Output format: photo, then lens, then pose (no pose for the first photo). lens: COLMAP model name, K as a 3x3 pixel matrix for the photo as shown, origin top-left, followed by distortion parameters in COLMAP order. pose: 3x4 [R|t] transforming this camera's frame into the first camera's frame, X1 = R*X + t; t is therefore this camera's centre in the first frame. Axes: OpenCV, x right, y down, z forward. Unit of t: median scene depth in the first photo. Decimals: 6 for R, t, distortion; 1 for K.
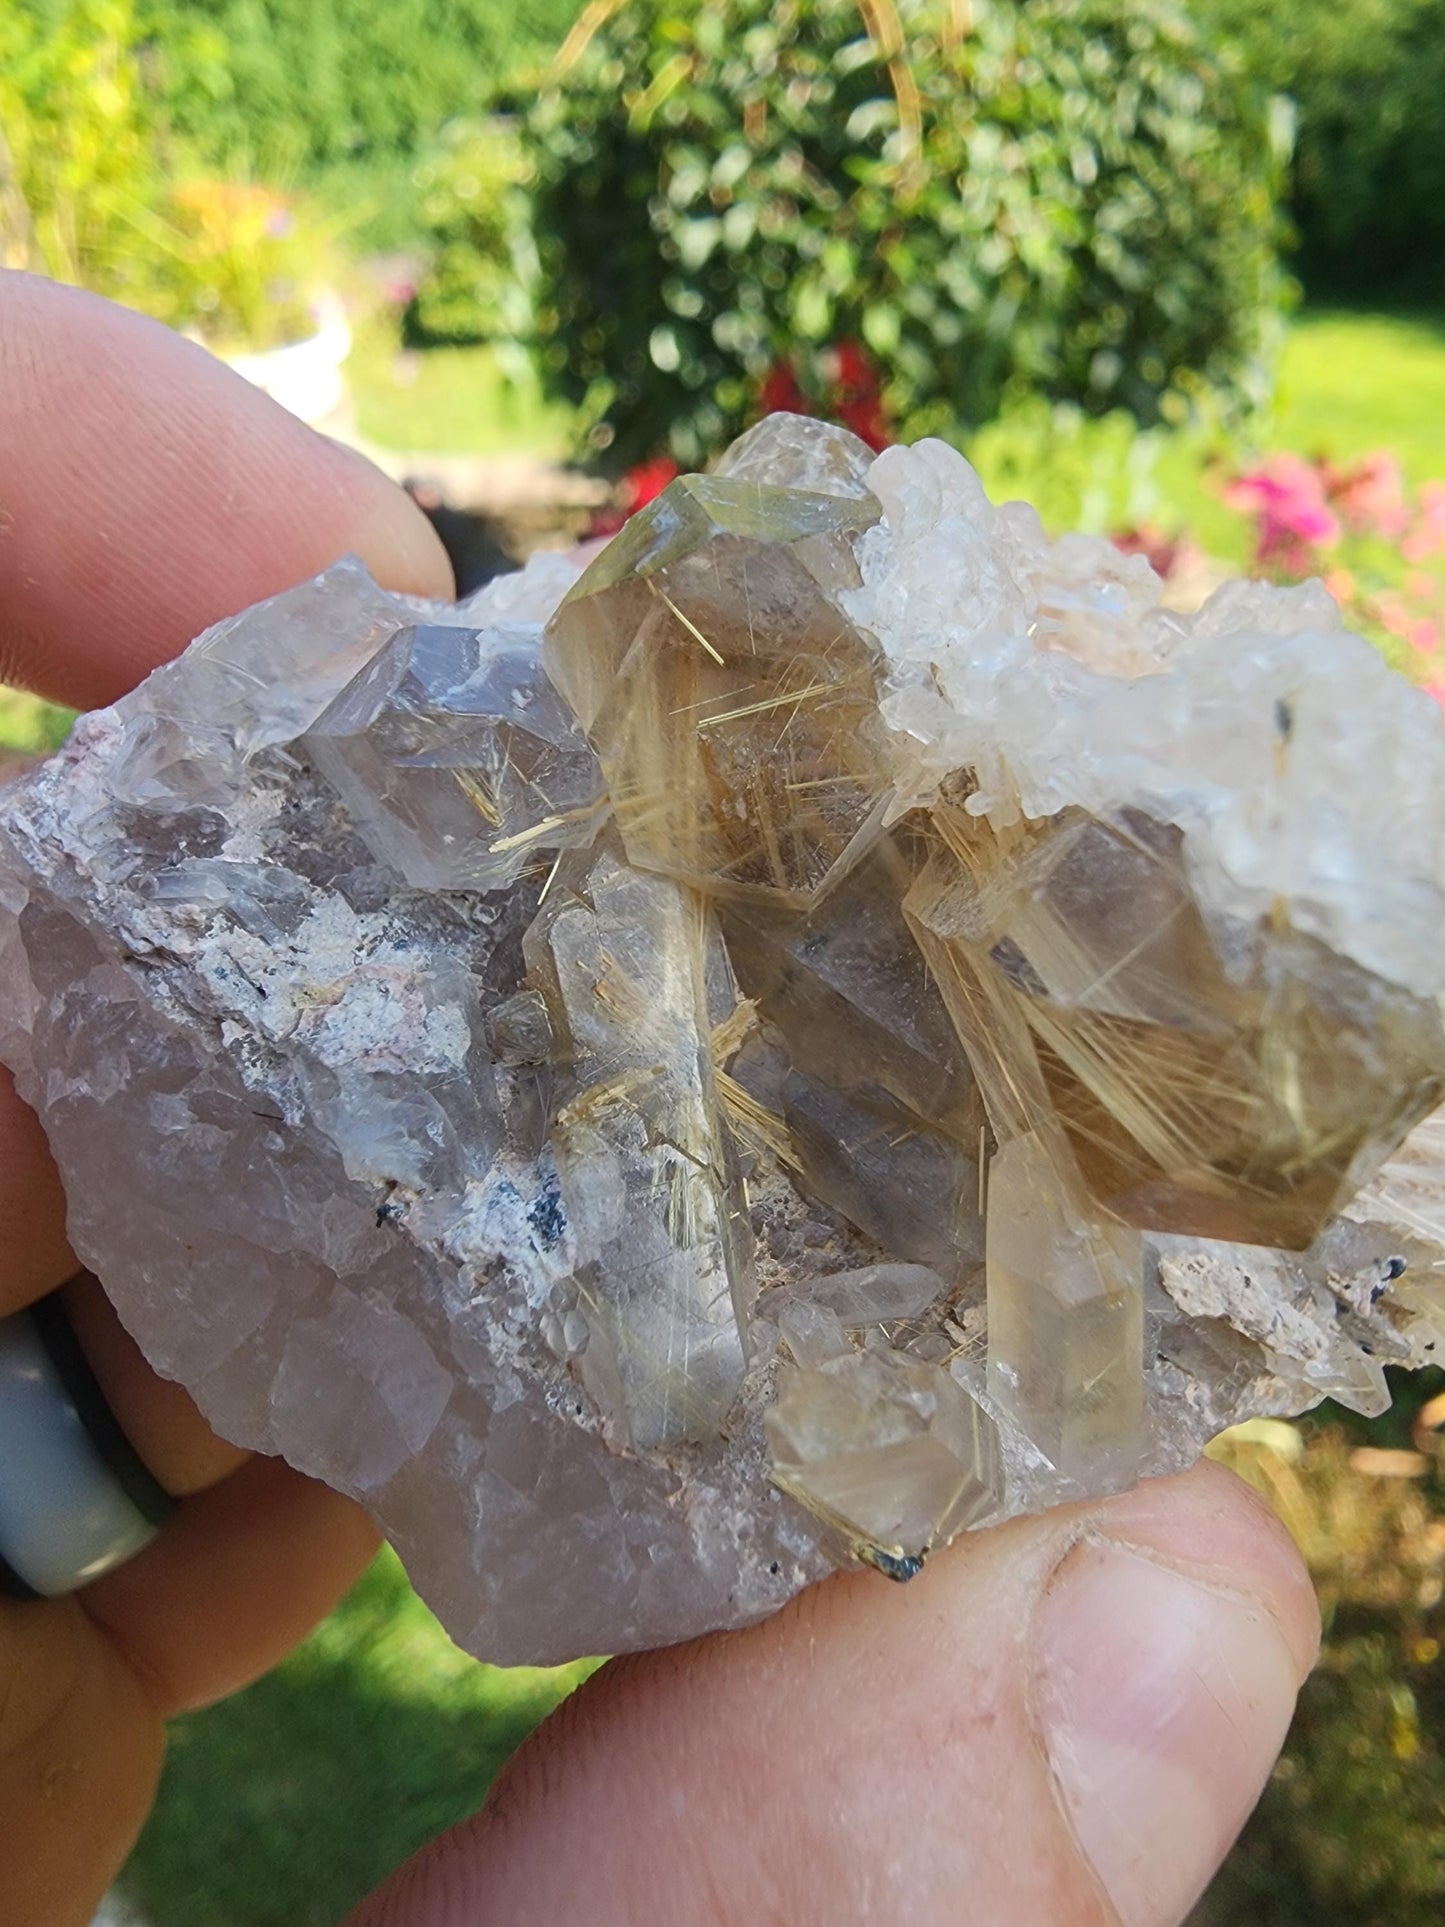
lens RADIAL K [[1358.5, 0, 675.4], [0, 1358.5, 943.4], [0, 0, 1]] dist [-0.000826, 0.002154]
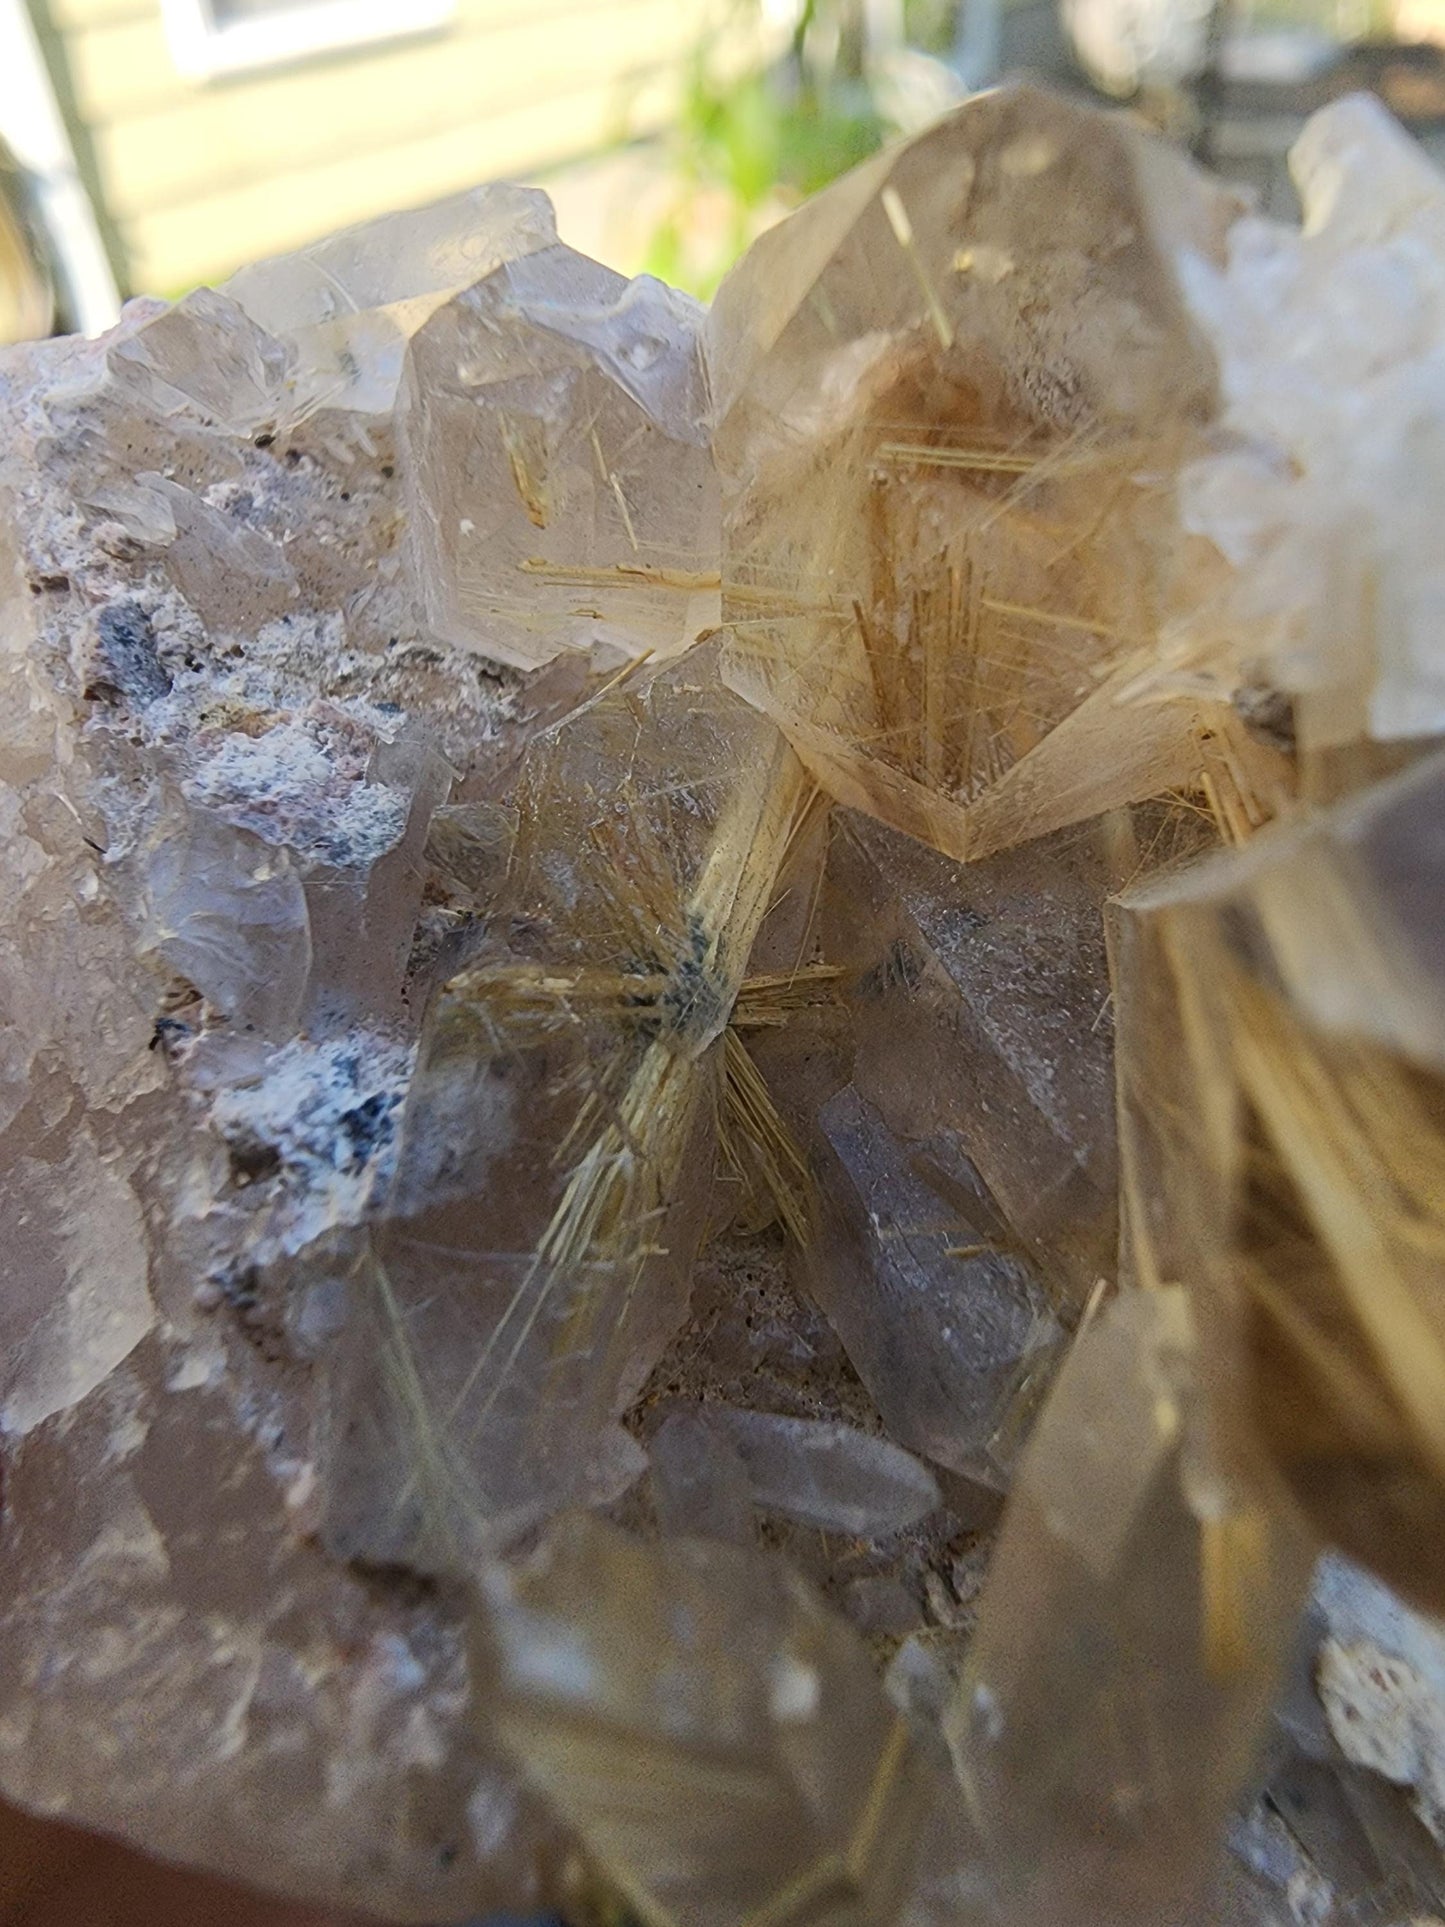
lens RADIAL K [[1309.2, 0, 723.5], [0, 1309.2, 953.8], [0, 0, 1]] dist [0.001625, -0.000960]
pose [[0.916355, 0.355871, -0.183436, 0.126462], [-0.373339, 0.925015, -0.070461, 0.103073], [0.144606, 0.133051, 0.980503, 0.396567]]
